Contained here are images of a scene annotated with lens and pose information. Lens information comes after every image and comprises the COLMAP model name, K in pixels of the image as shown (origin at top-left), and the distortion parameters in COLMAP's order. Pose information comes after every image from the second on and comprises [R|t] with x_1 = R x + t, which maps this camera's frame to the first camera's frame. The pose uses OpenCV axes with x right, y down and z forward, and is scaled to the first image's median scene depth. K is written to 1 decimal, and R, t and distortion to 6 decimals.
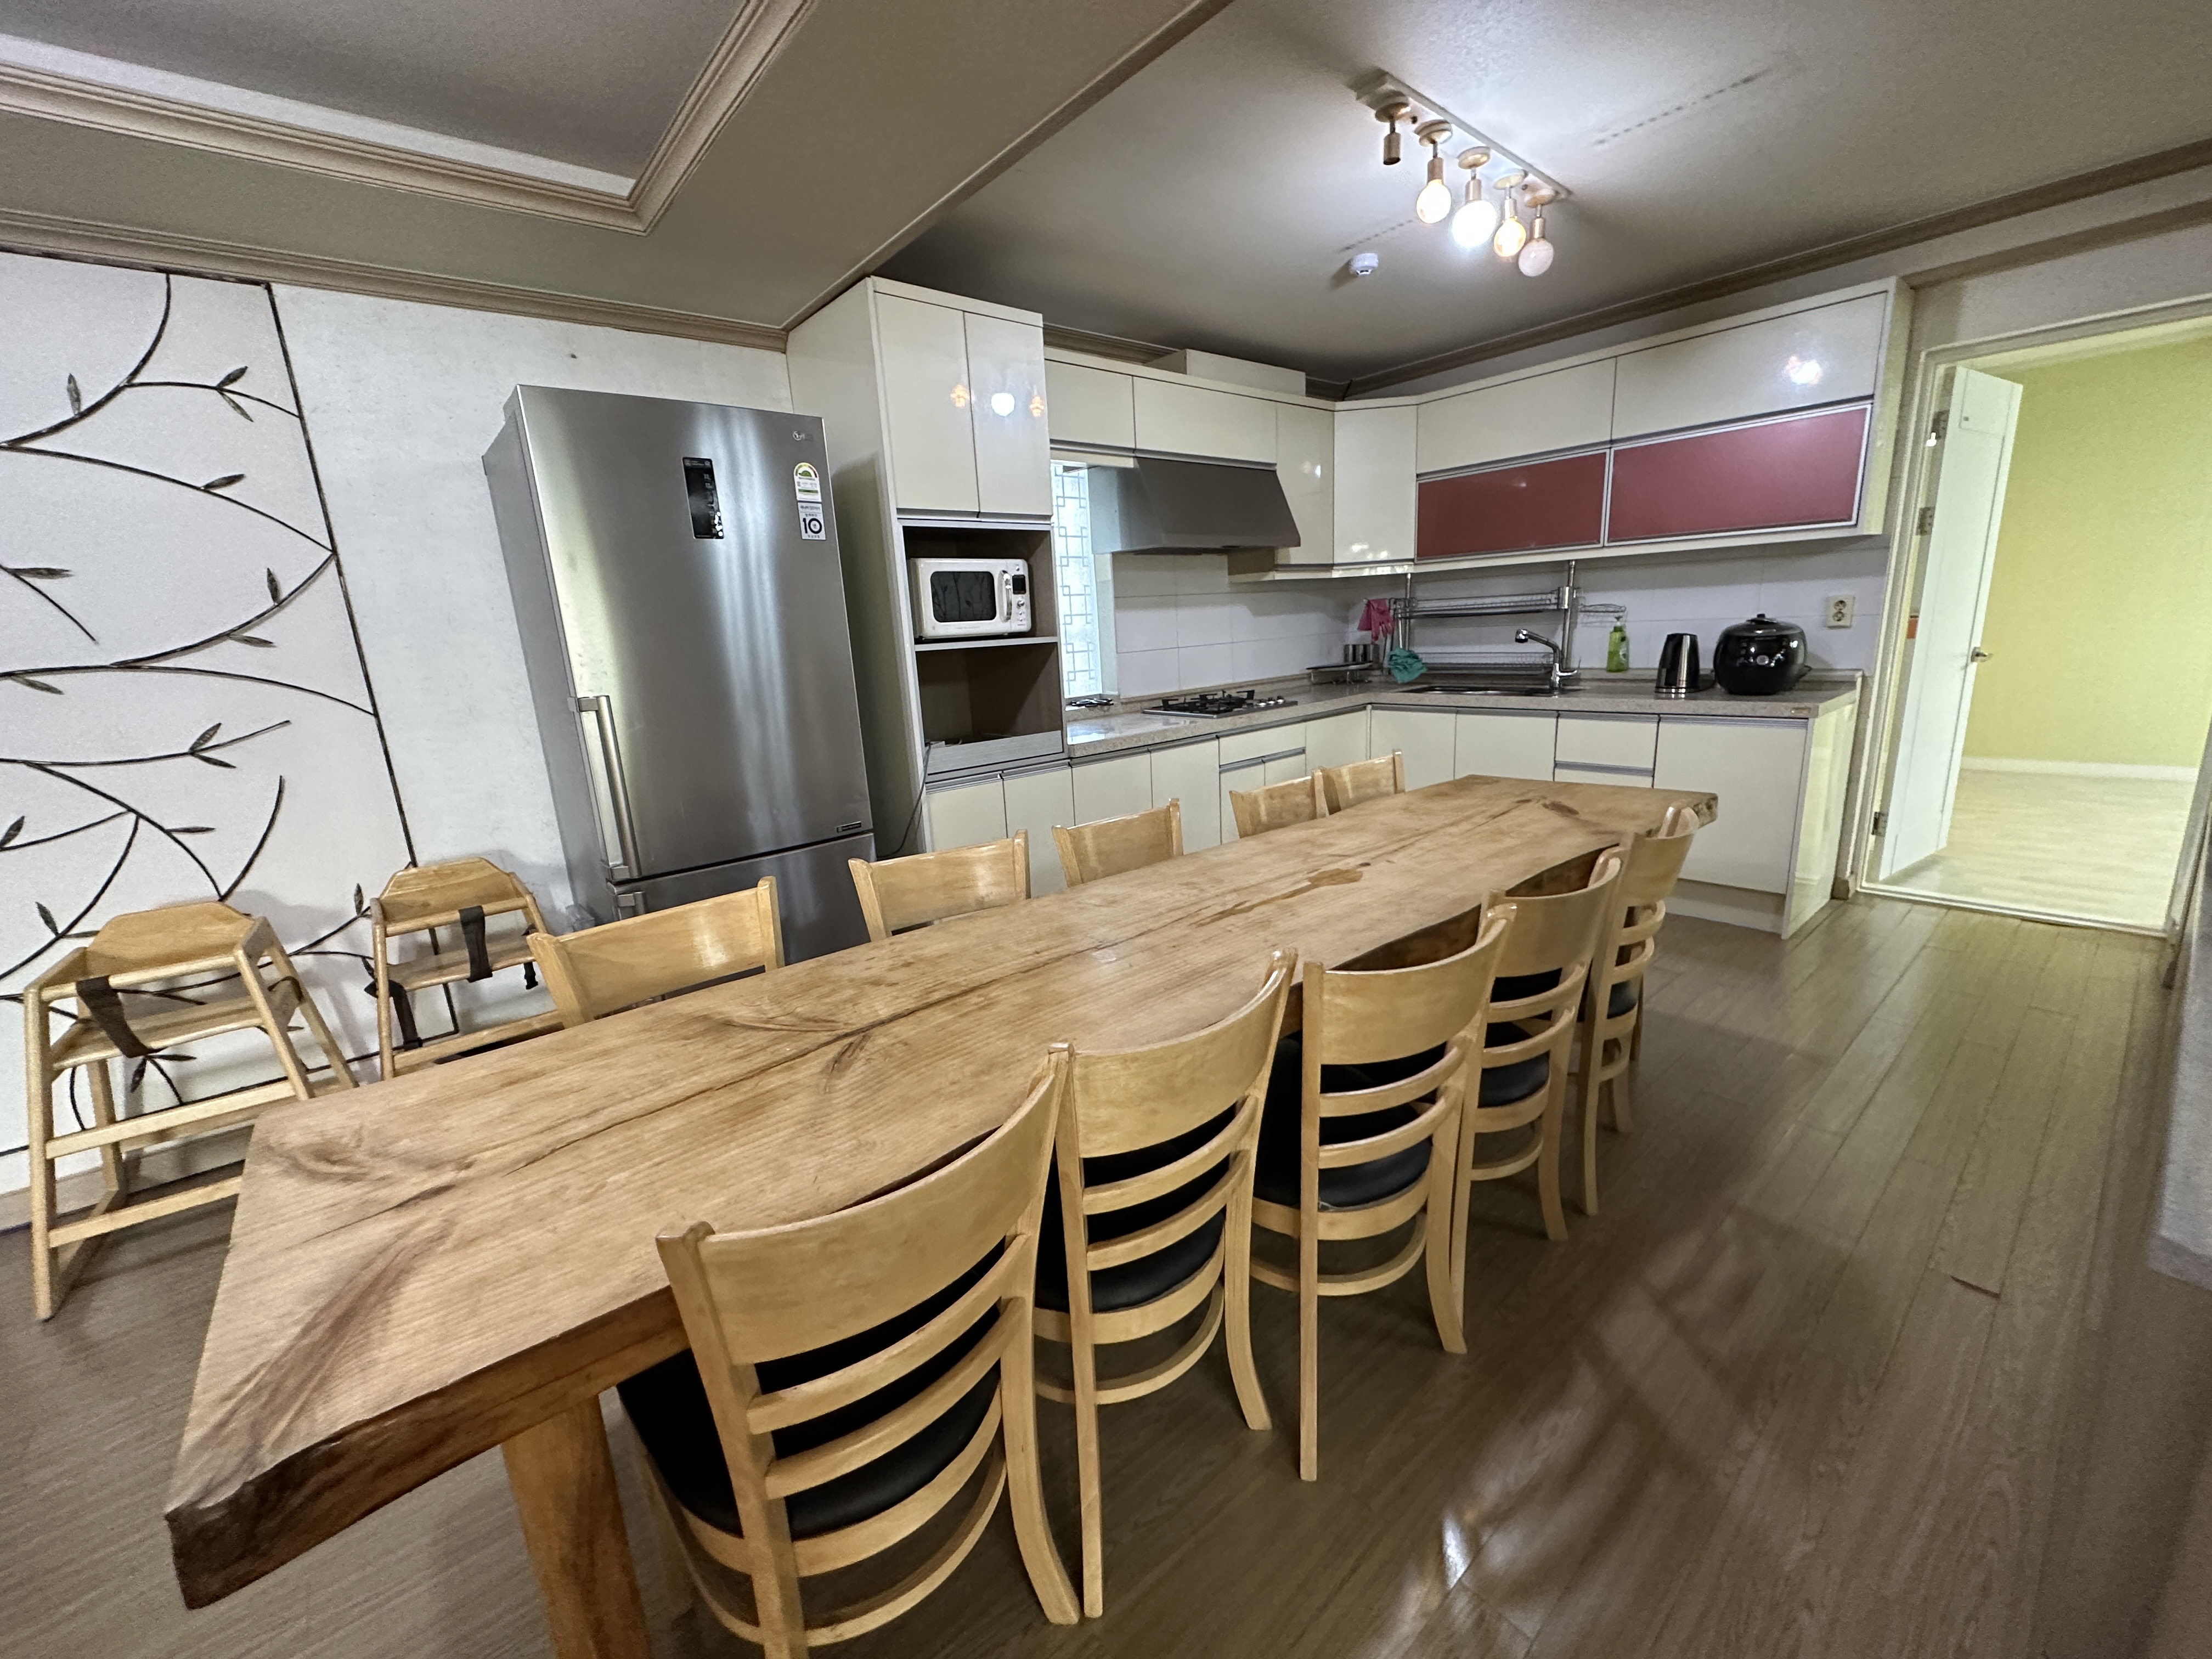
lens RADIAL K [[871.2, 0, 1116.8], [0, 871.2, 822.4], [0, 0, 1]] dist [-0.003053, 0.001659]
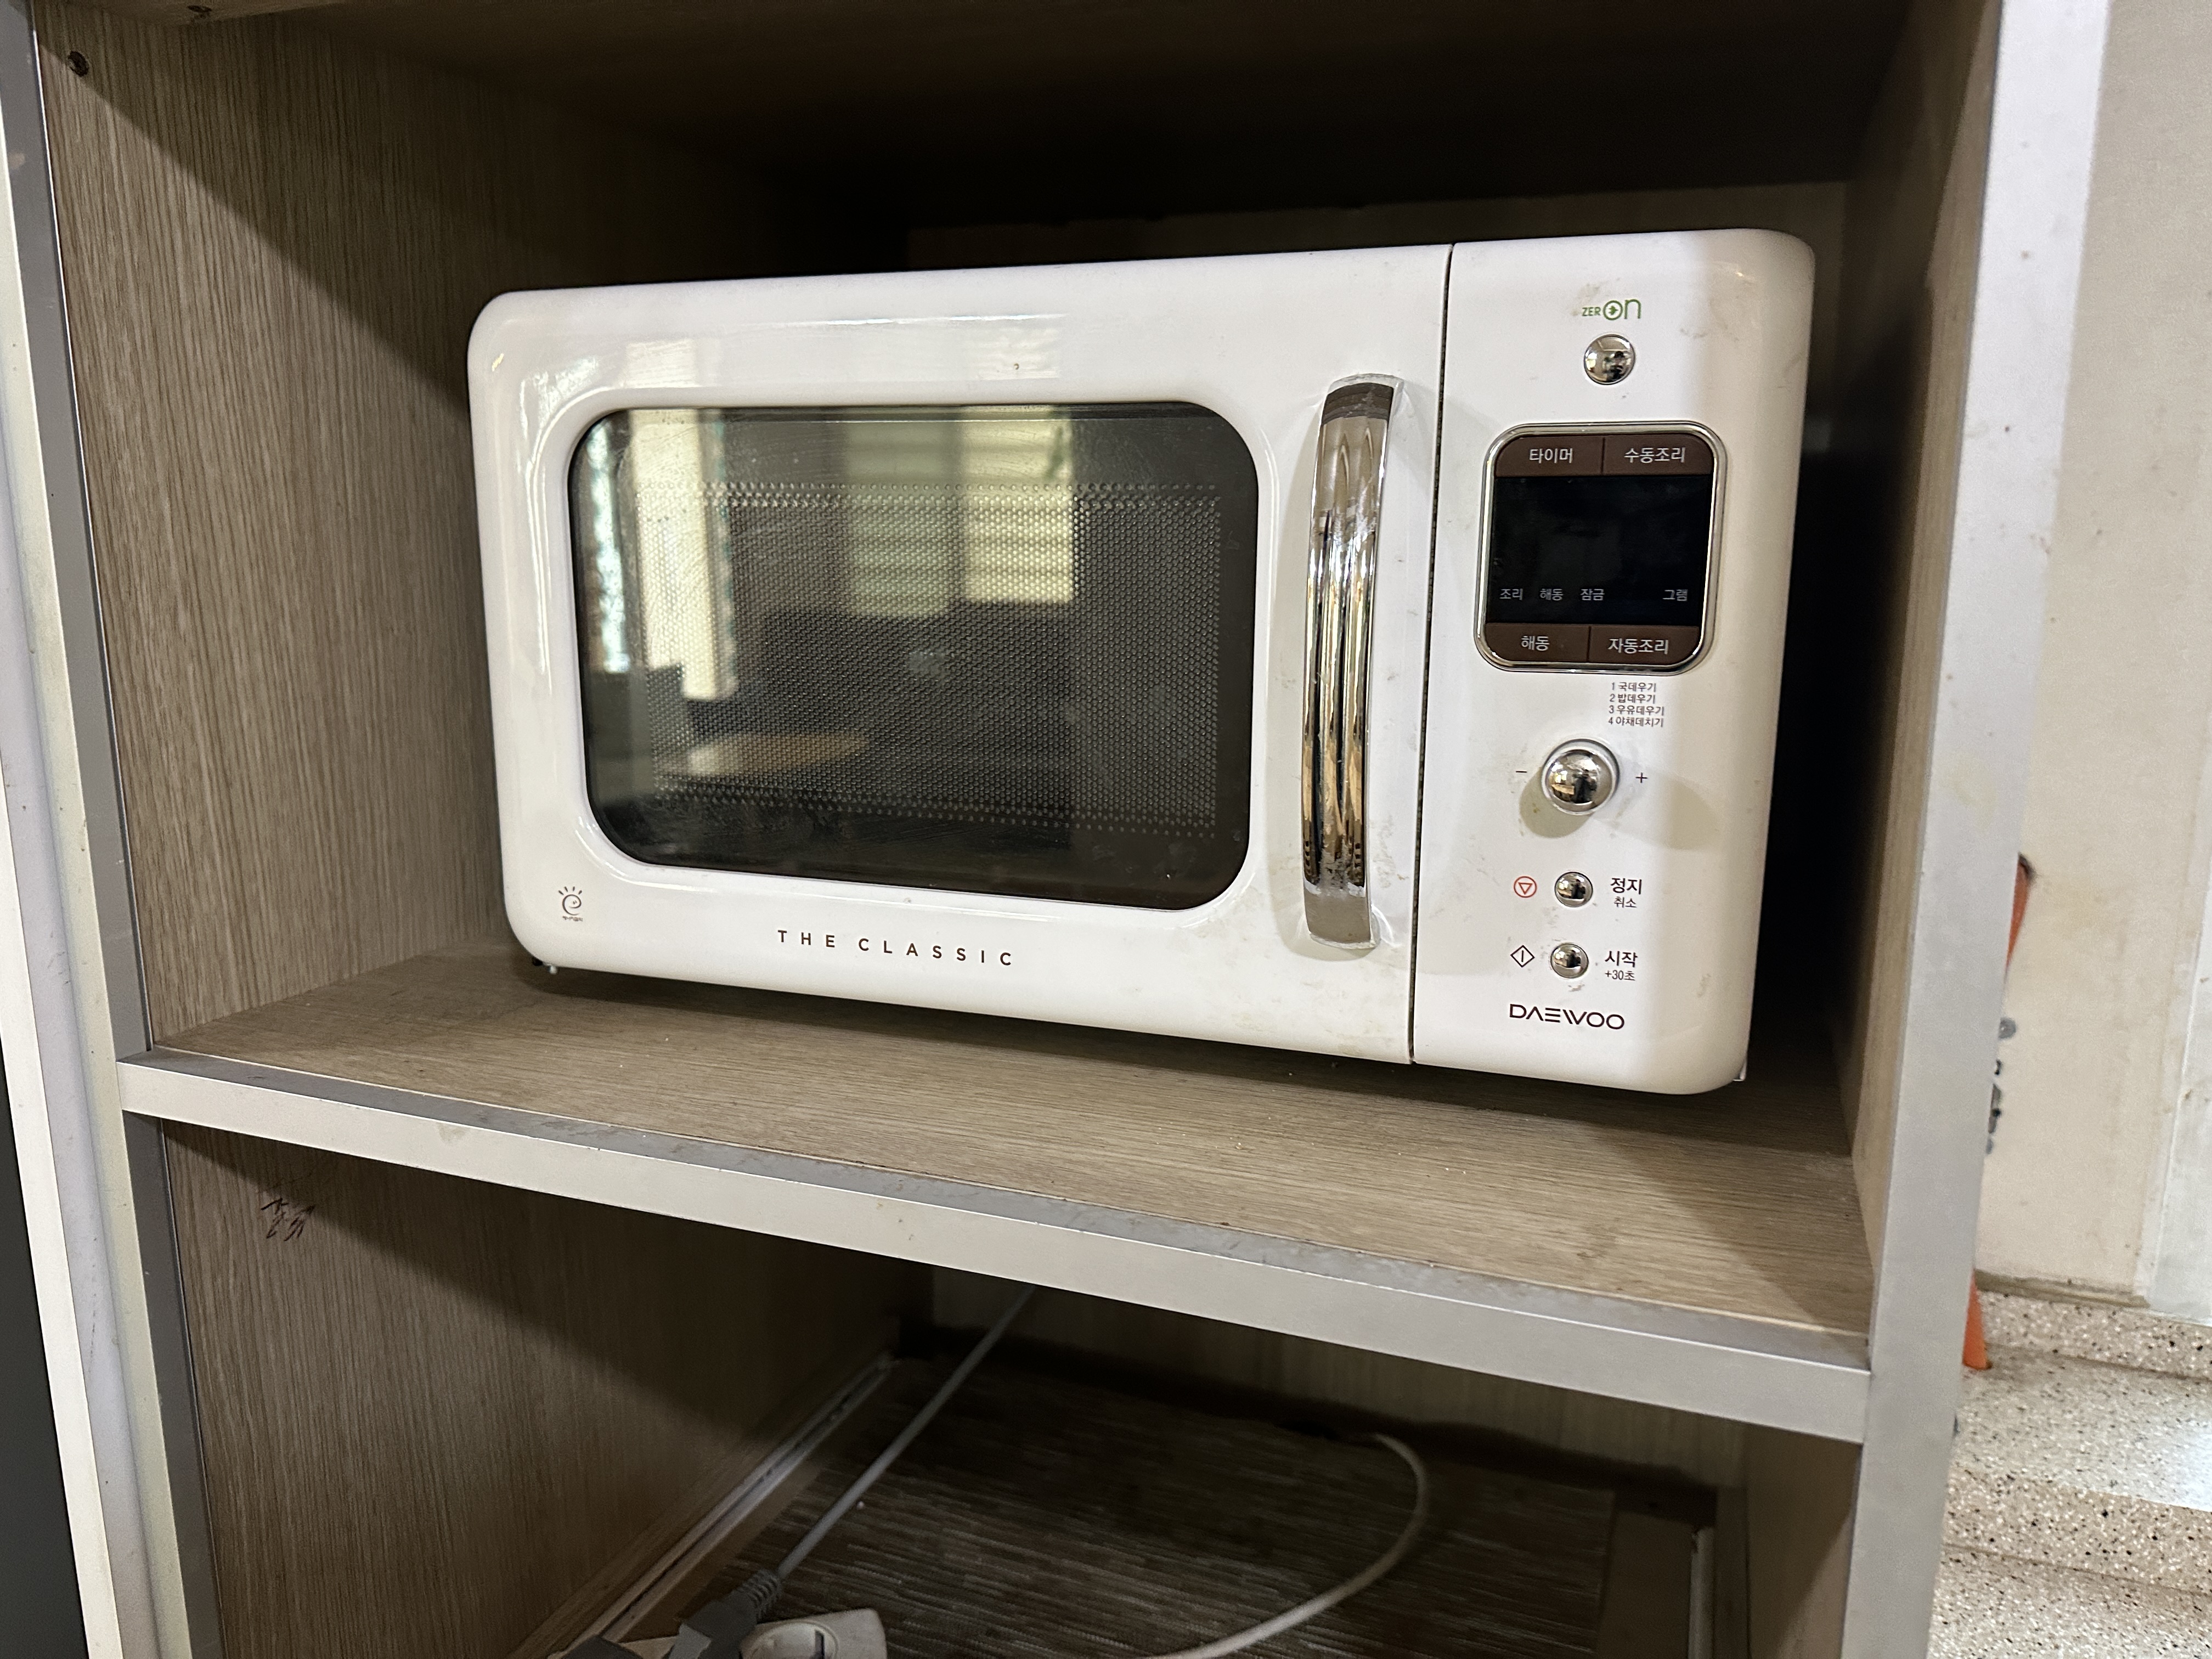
lens RADIAL K [[1544.9, 0, 1108.3], [0, 1544.9, 836.2], [0, 0, 1]] dist [0.041501, -0.037607]
pose [[0.459221, 0.224660, -0.859444, -0.002704], [-0.230373, 0.964510, 0.129030, -0.185237], [0.857930, 0.138739, 0.494679, 0.647330]]
